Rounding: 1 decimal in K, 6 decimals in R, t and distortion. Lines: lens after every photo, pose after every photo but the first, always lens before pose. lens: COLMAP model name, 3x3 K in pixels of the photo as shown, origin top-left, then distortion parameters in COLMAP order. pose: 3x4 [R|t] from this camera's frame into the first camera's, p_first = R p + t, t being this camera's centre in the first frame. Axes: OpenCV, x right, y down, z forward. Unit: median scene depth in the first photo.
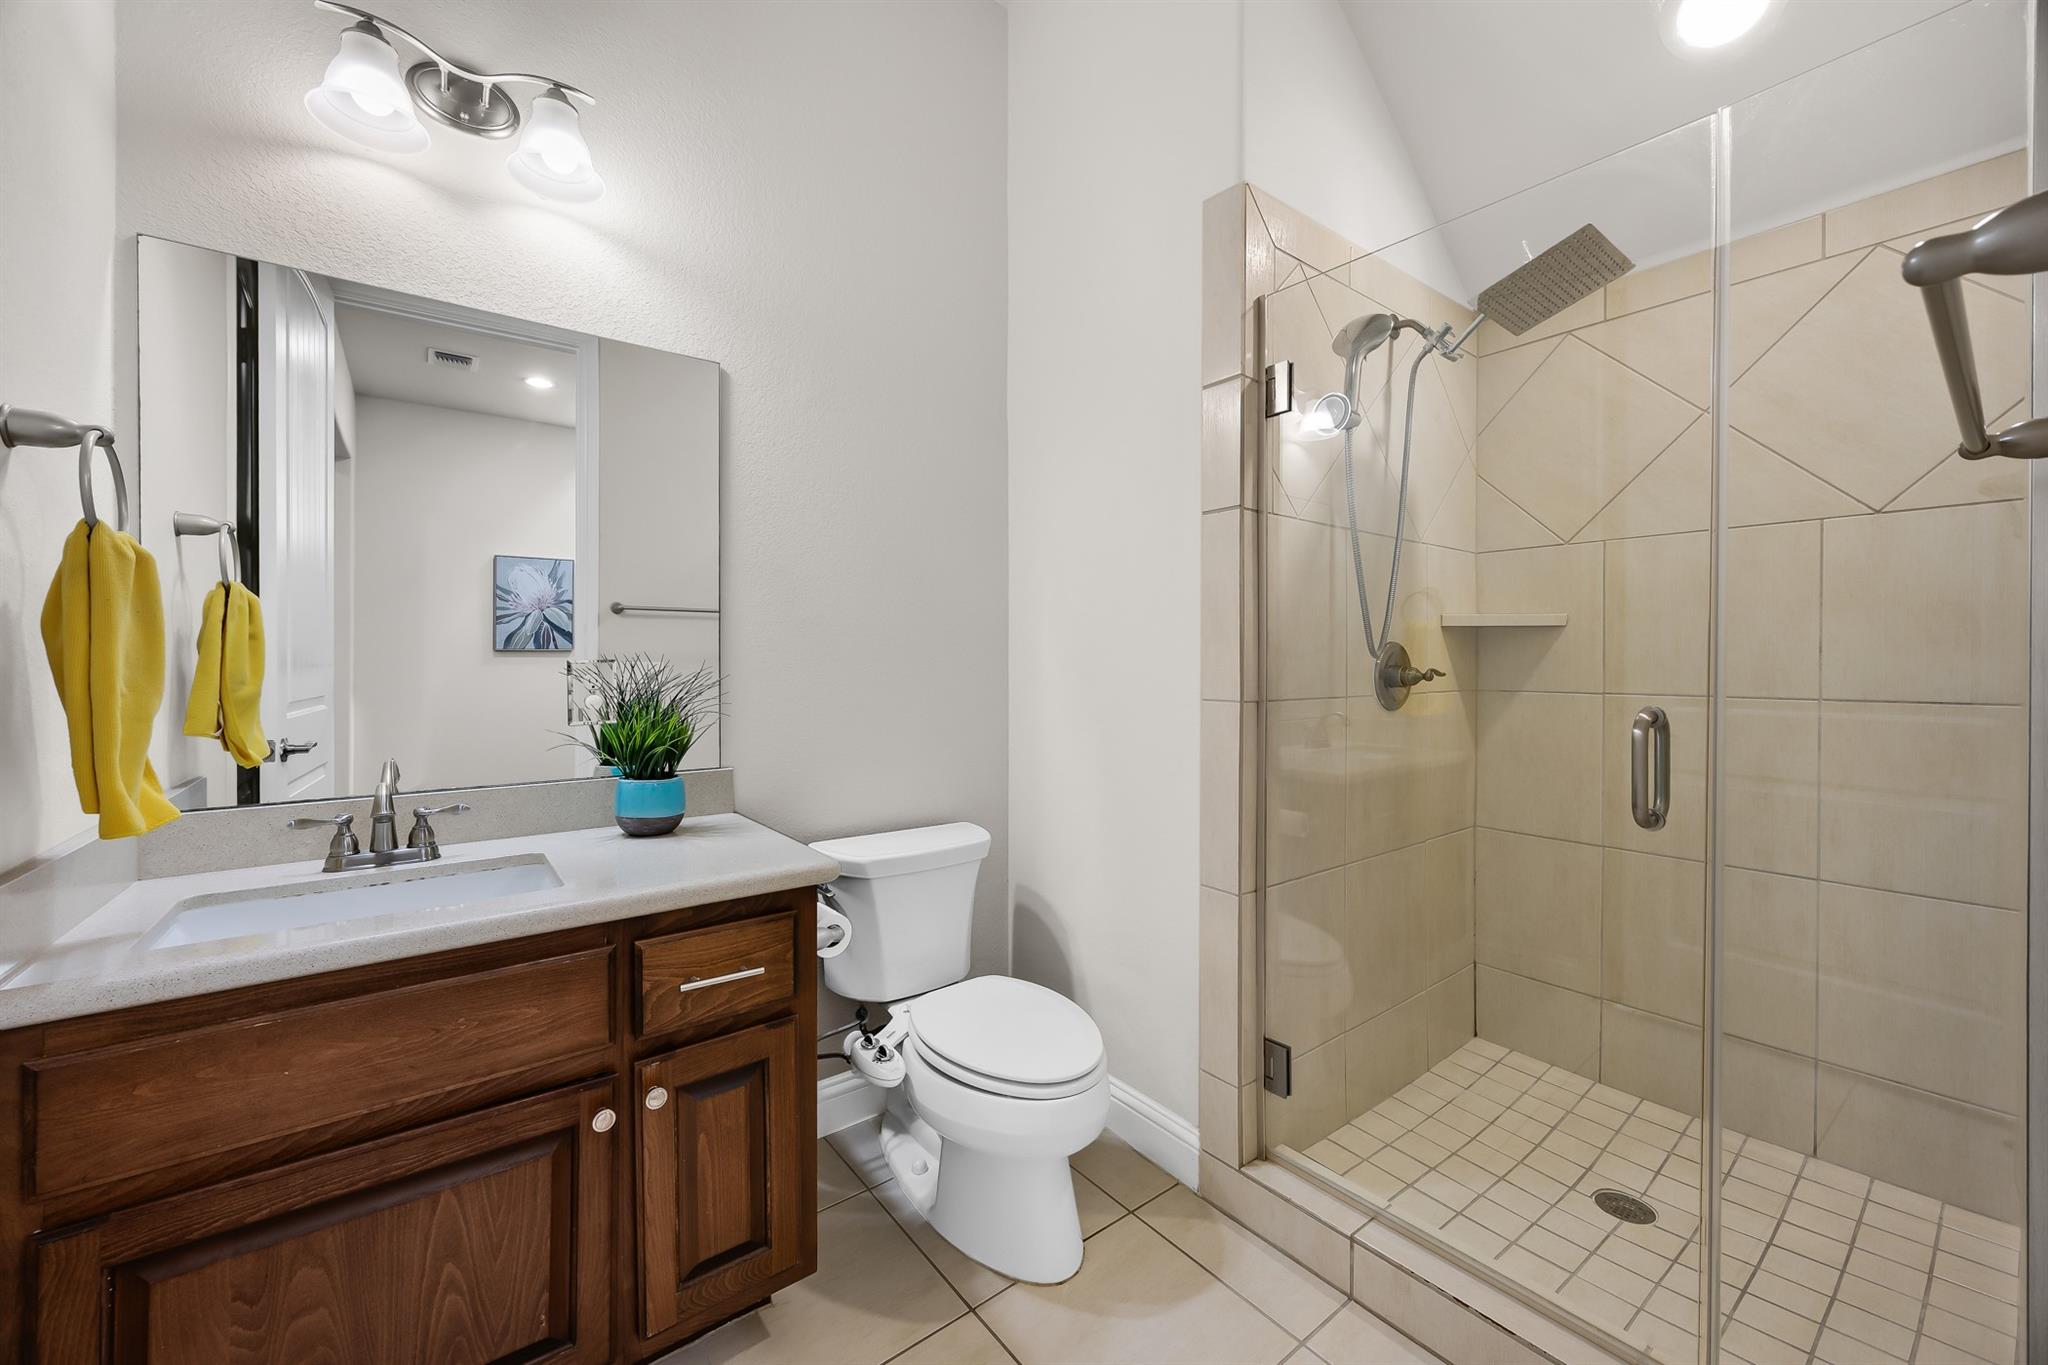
lens RADIAL K [[791.0, 0, 1026.0], [0, 791.0, 668.1], [0, 0, 1]] dist [-0.006514, -0.000711]
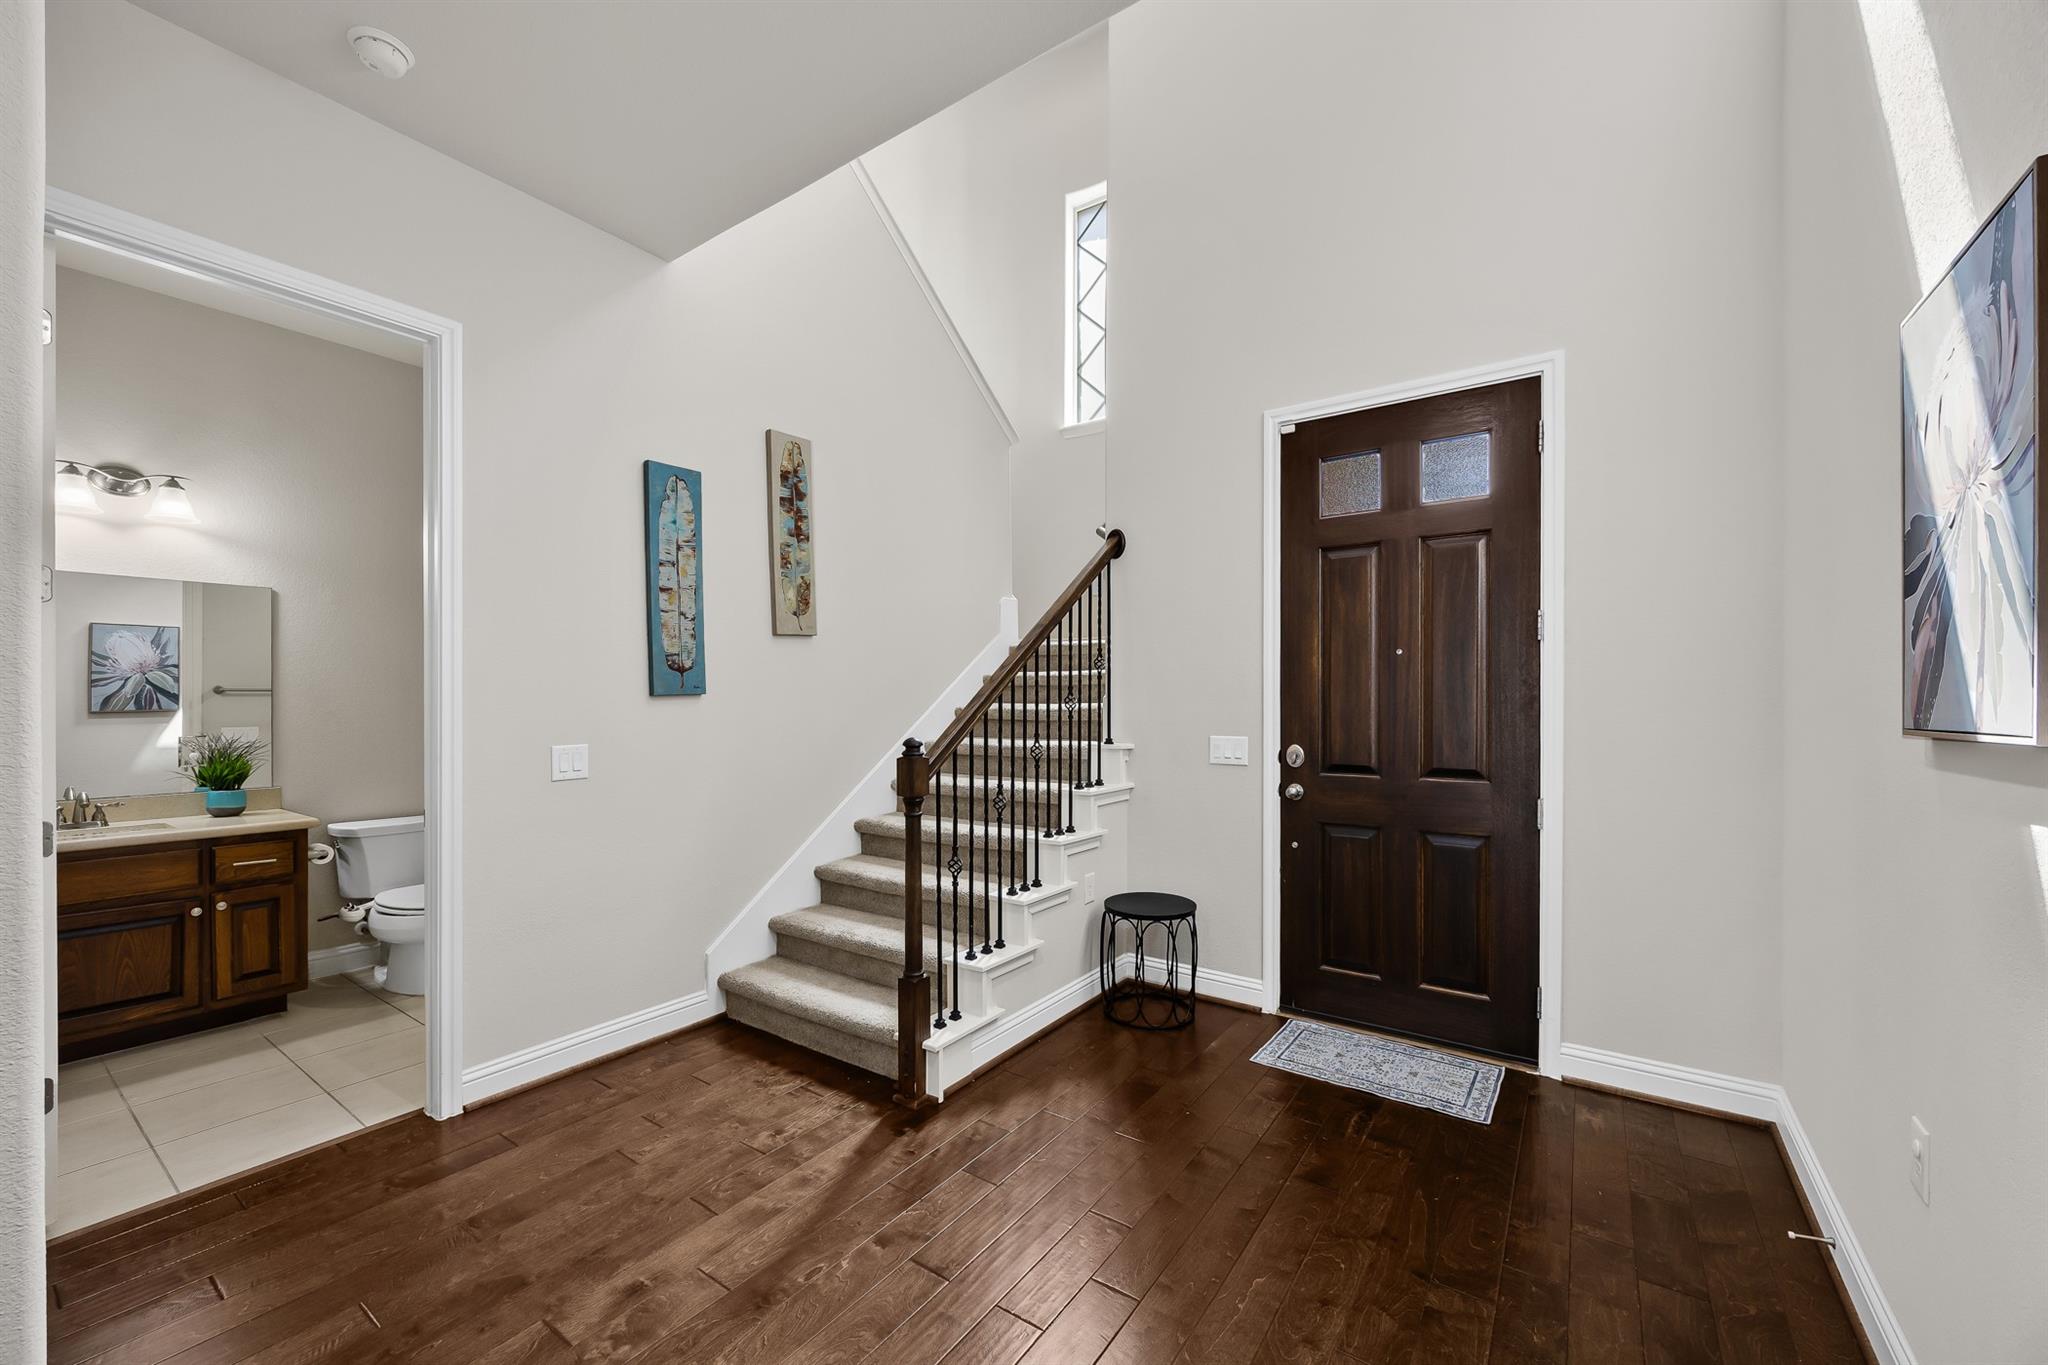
lens RADIAL K [[791.0, 0, 1013.5], [0, 791.0, 702.6], [0, 0, 1]] dist [-0.006514, -0.000711]
pose [[0.956404, -0.004925, 0.292004, 0.882331], [0.007709, 0.999935, -0.008384, -0.061475], [-0.291944, 0.010270, 0.956380, -1.552709]]
